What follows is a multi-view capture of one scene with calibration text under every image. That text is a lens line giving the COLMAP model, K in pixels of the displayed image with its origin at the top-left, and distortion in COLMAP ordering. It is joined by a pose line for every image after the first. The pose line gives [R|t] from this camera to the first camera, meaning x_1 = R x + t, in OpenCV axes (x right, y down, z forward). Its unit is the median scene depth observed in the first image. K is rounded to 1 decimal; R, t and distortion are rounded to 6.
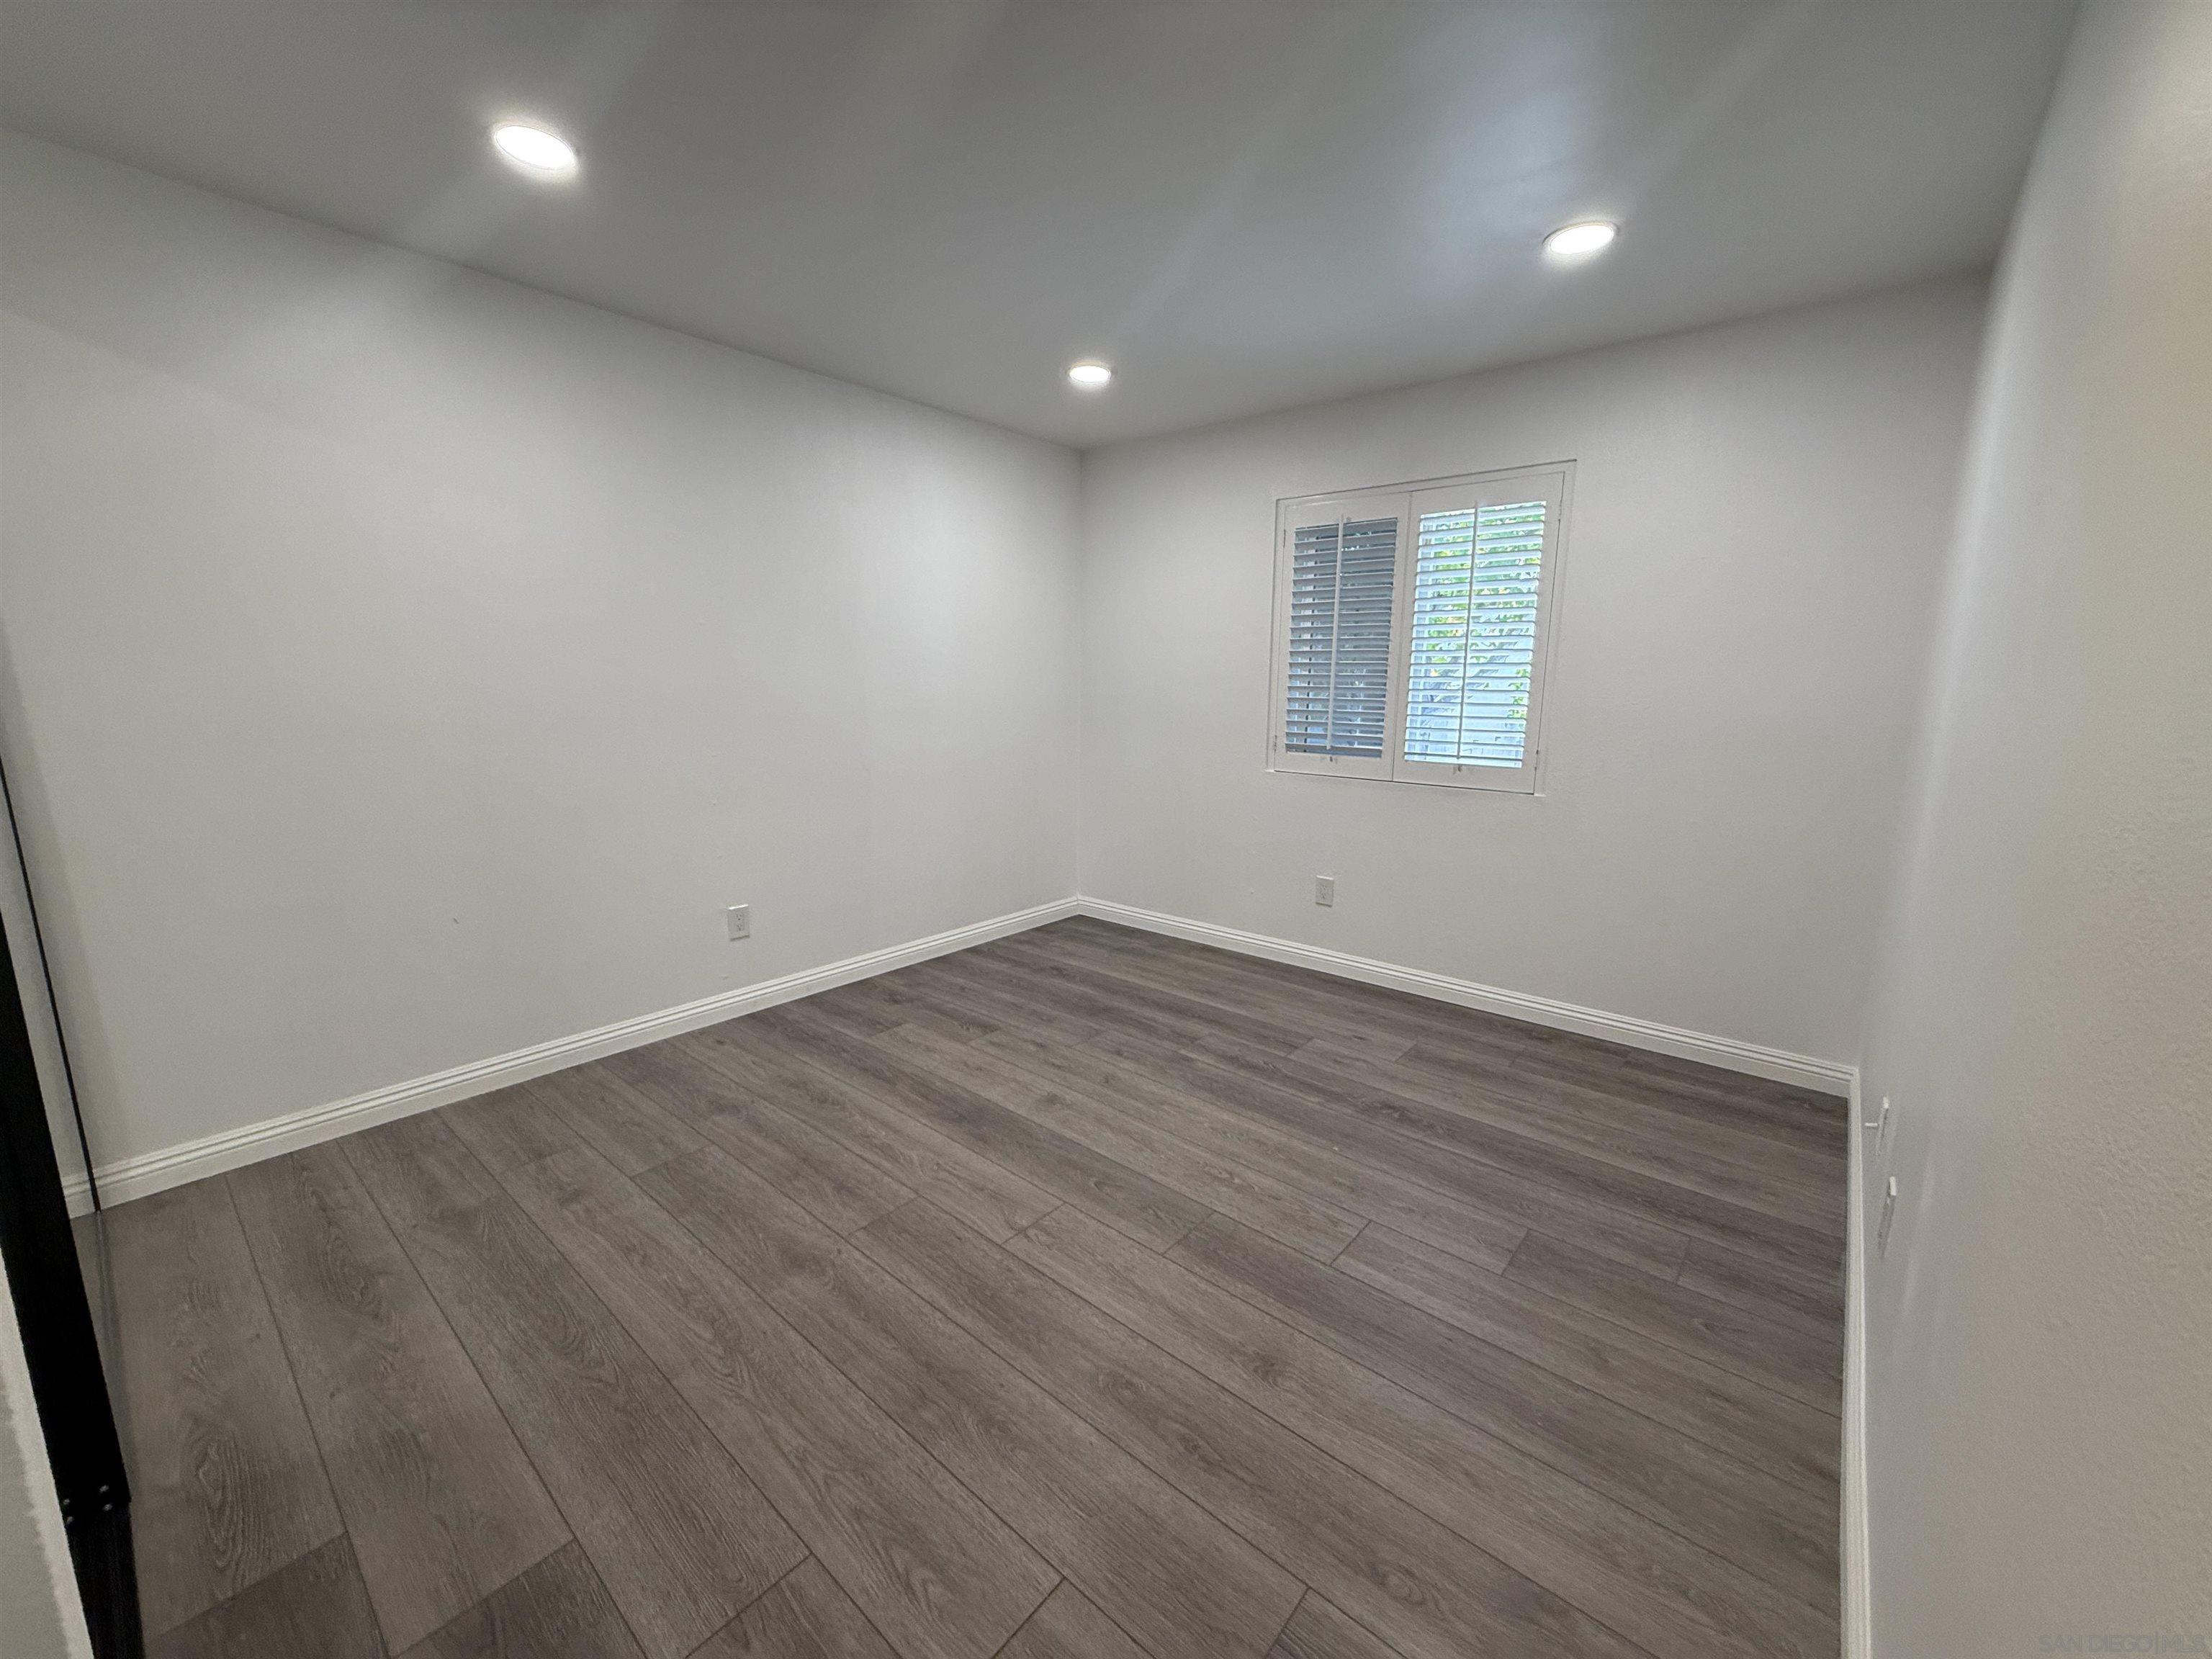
lens RADIAL K [[888.1, 0, 1102.0], [0, 888.1, 832.9], [0, 0, 1]] dist [-0.002637, 0.000055]
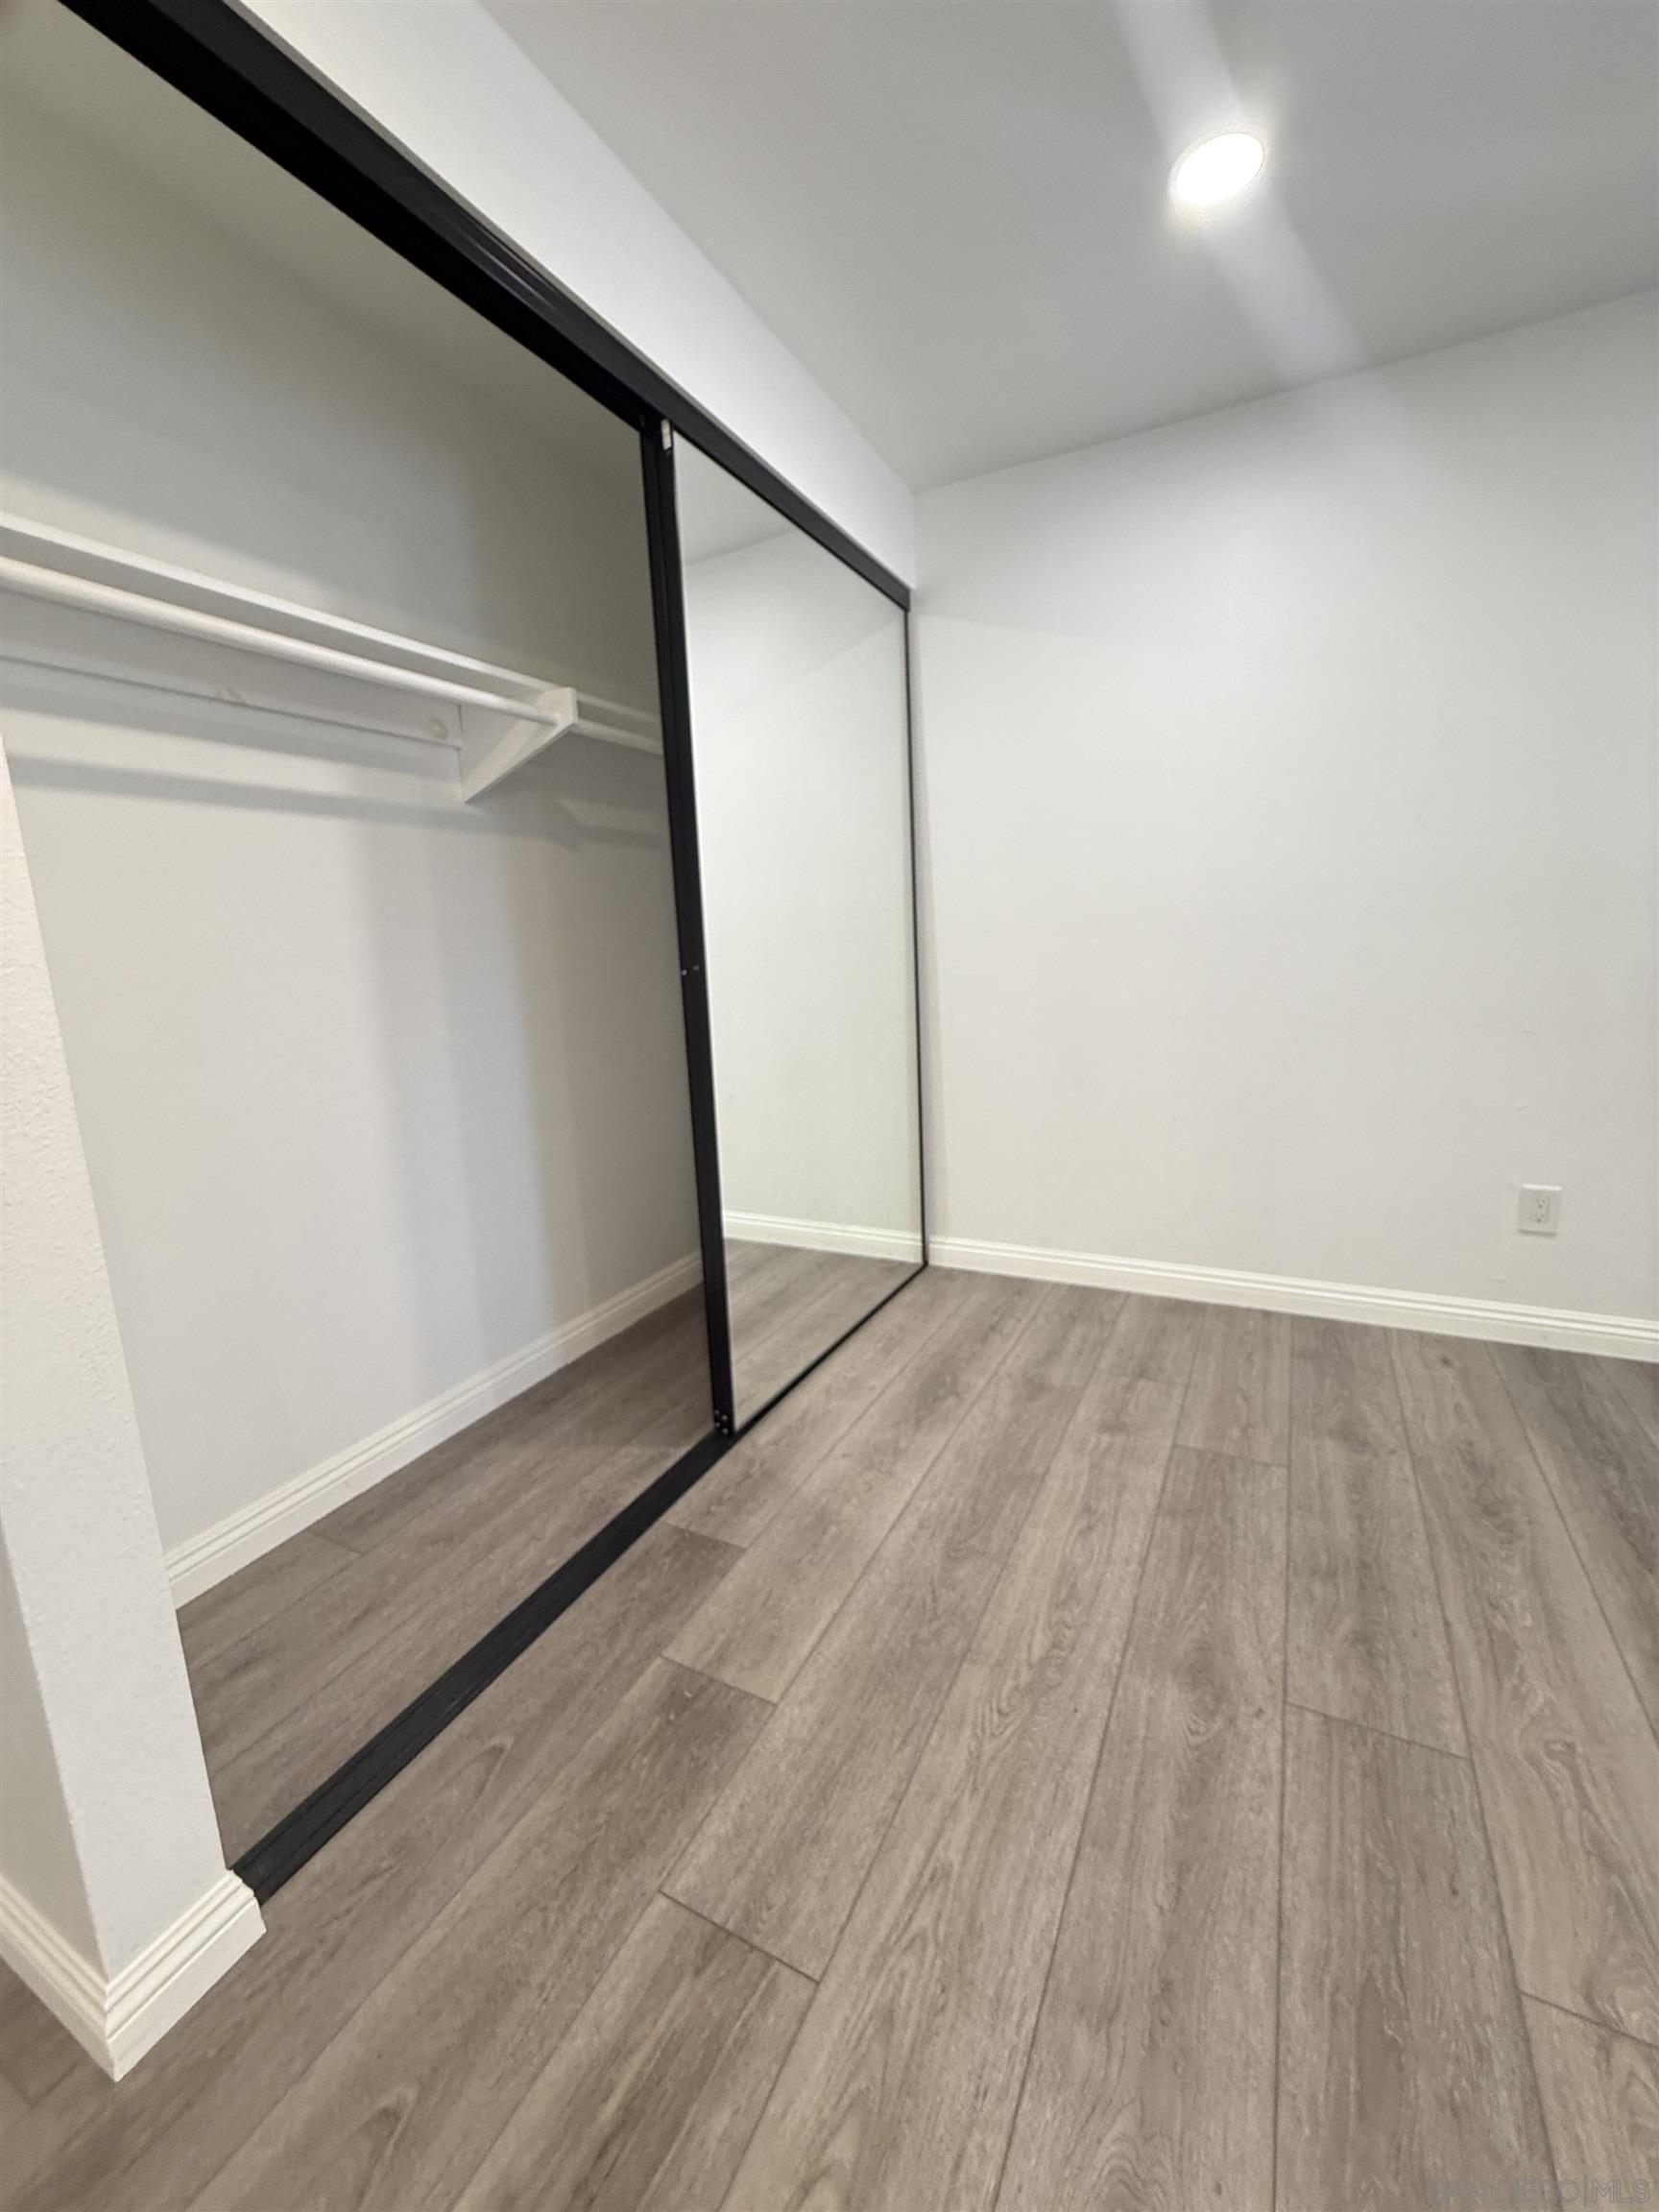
lens RADIAL K [[888.1, 0, 817.2], [0, 888.1, 1107.6], [0, 0, 1]] dist [-0.002637, 0.000055]
pose [[0.218123, 0.166602, -0.961595, 0.173144], [-0.127849, 0.981707, 0.141086, -0.000290], [0.967511, 0.092165, 0.235433, 0.515028]]
